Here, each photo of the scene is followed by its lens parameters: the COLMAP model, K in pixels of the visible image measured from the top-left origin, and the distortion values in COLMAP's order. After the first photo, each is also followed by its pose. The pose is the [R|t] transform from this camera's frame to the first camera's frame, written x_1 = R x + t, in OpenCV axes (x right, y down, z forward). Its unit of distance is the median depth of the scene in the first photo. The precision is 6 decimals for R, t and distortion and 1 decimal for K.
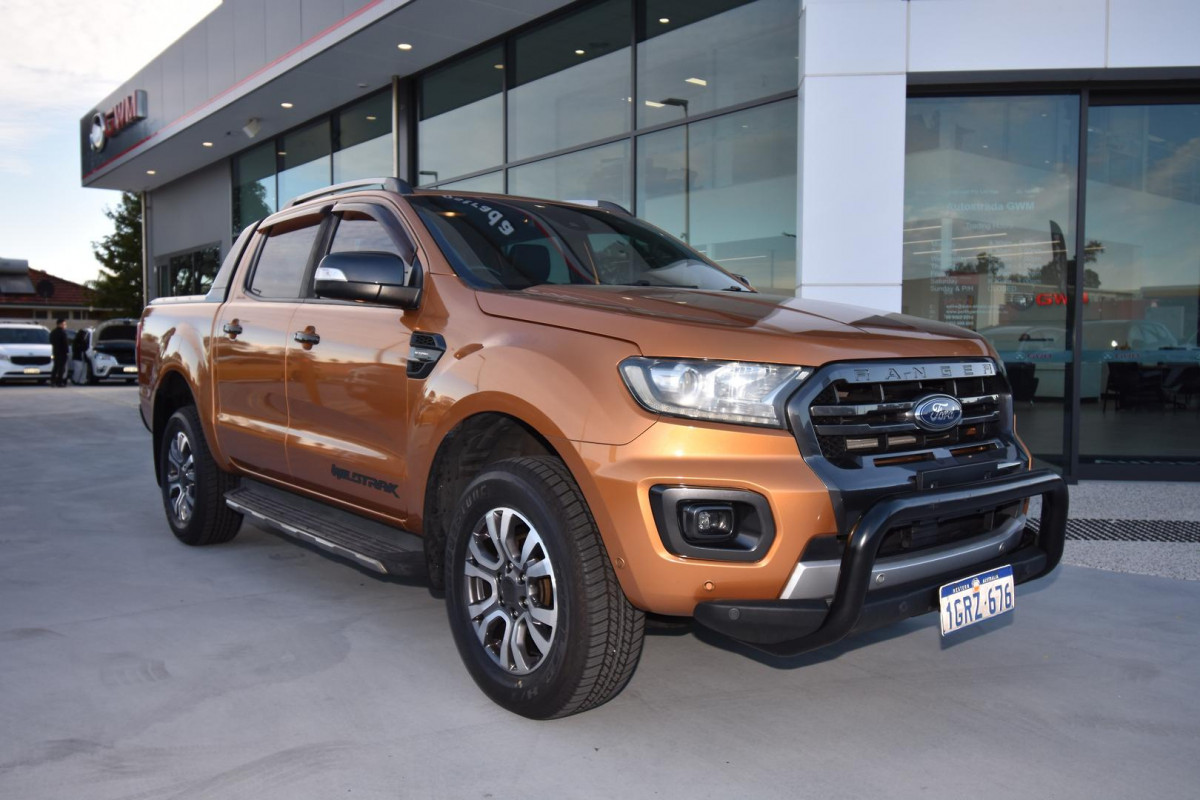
lens RADIAL K [[1139.7, 0, 585.6], [0, 1139.7, 400.6], [0, 0, 1]] dist [-0.002533, -0.004653]
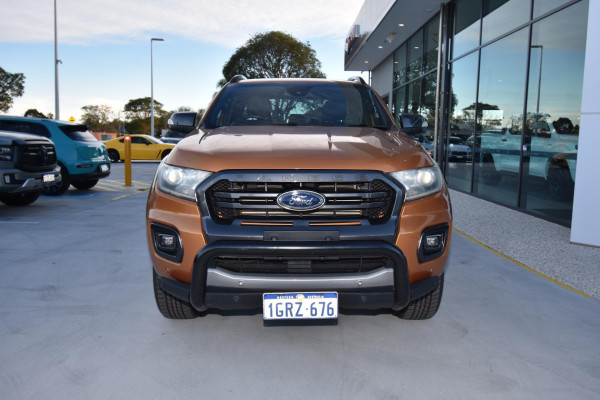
lens RADIAL K [[569.8, 0, 292.8], [0, 569.8, 200.3], [0, 0, 1]] dist [-0.002533, -0.004653]
pose [[0.740060, 0.087799, -0.666785, 0.923009], [-0.045834, 0.995721, 0.080240, -0.063373], [0.670977, -0.028821, 0.740918, 0.331430]]
